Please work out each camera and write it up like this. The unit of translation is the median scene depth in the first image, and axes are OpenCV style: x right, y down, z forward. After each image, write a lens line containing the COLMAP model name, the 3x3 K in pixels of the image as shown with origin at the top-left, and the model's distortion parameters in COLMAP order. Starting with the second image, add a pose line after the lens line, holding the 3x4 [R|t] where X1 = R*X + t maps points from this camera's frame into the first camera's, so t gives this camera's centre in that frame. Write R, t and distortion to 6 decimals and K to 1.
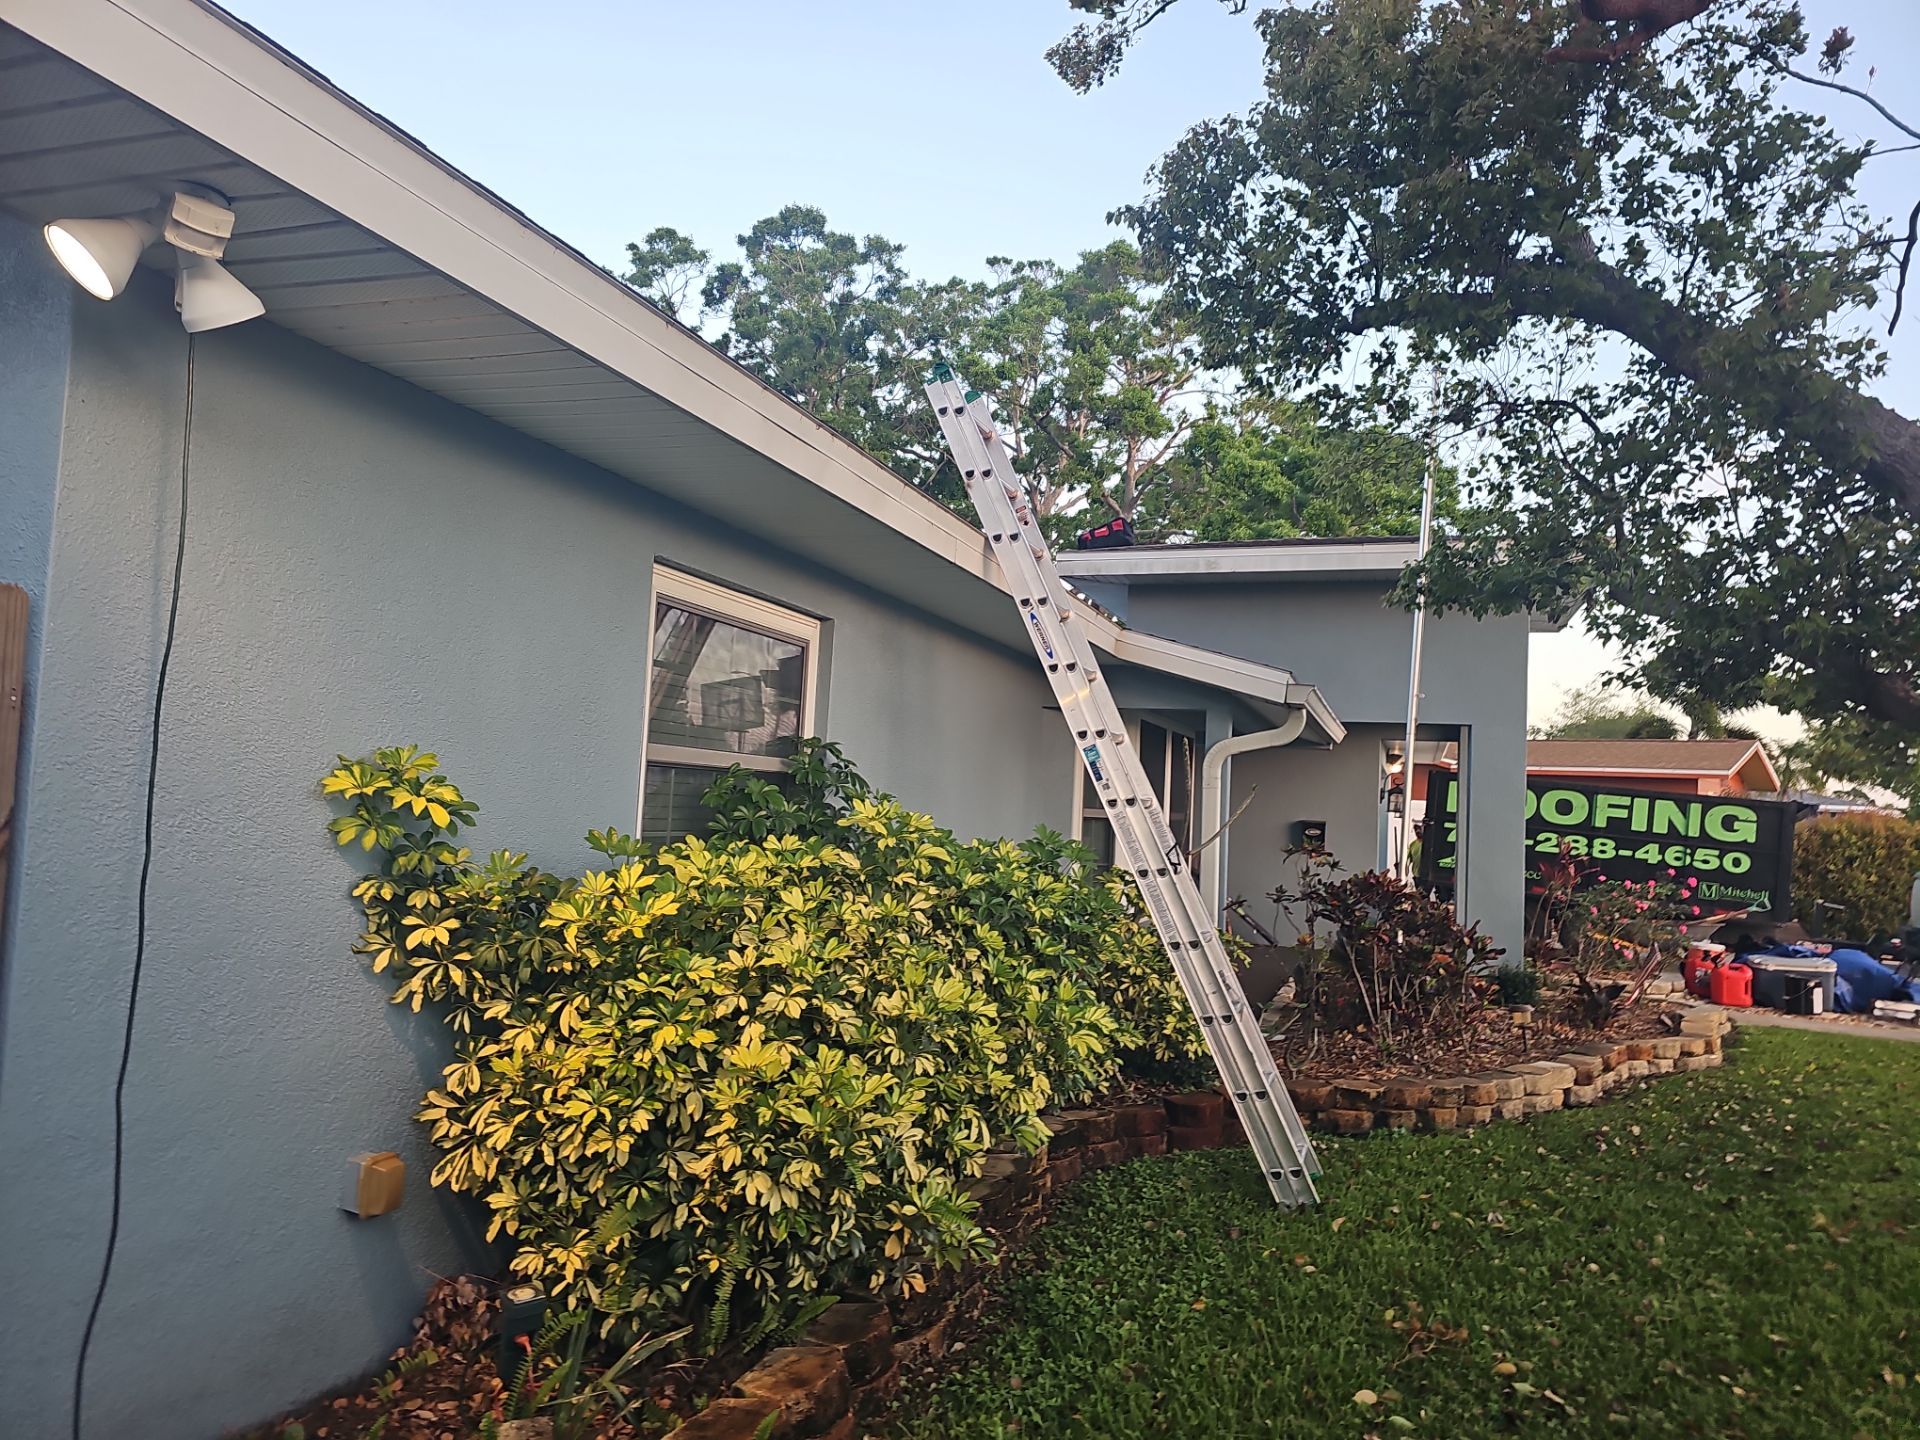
lens RADIAL K [[1417.4, 0, 964.2], [0, 1417.4, 718.2], [0, 0, 1]] dist [0.011106, 0.002266]
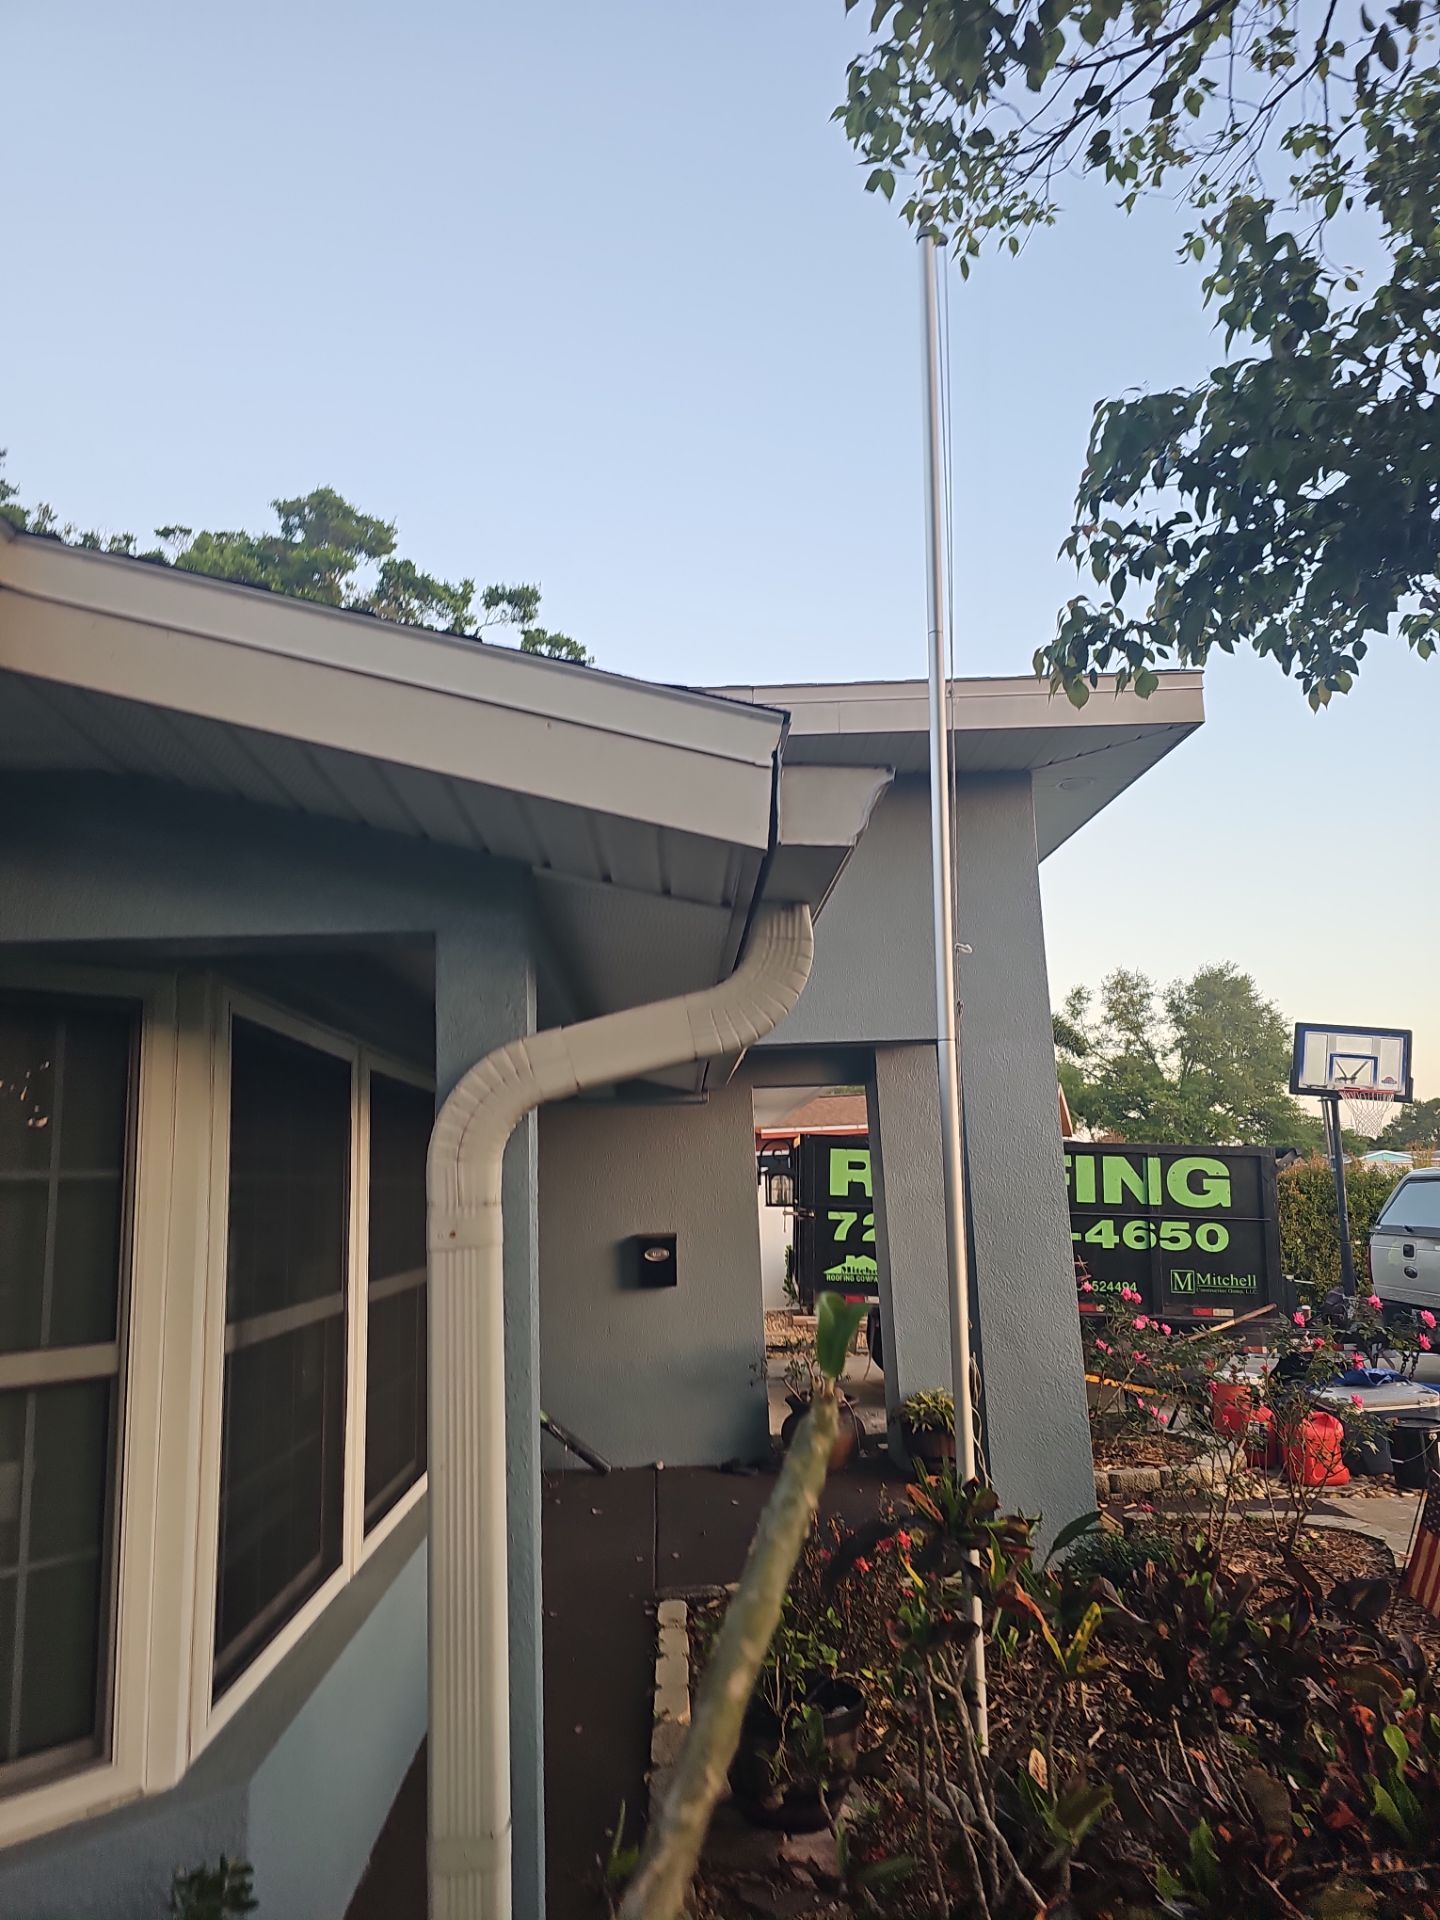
lens RADIAL K [[1417.4, 0, 725.4], [0, 1417.4, 967.4], [0, 0, 1]] dist [0.011106, 0.002266]
pose [[0.937235, -0.019528, 0.348150, 0.071447], [0.053632, 0.994623, -0.088591, 0.017125], [-0.344548, 0.101703, 0.933243, 0.407067]]
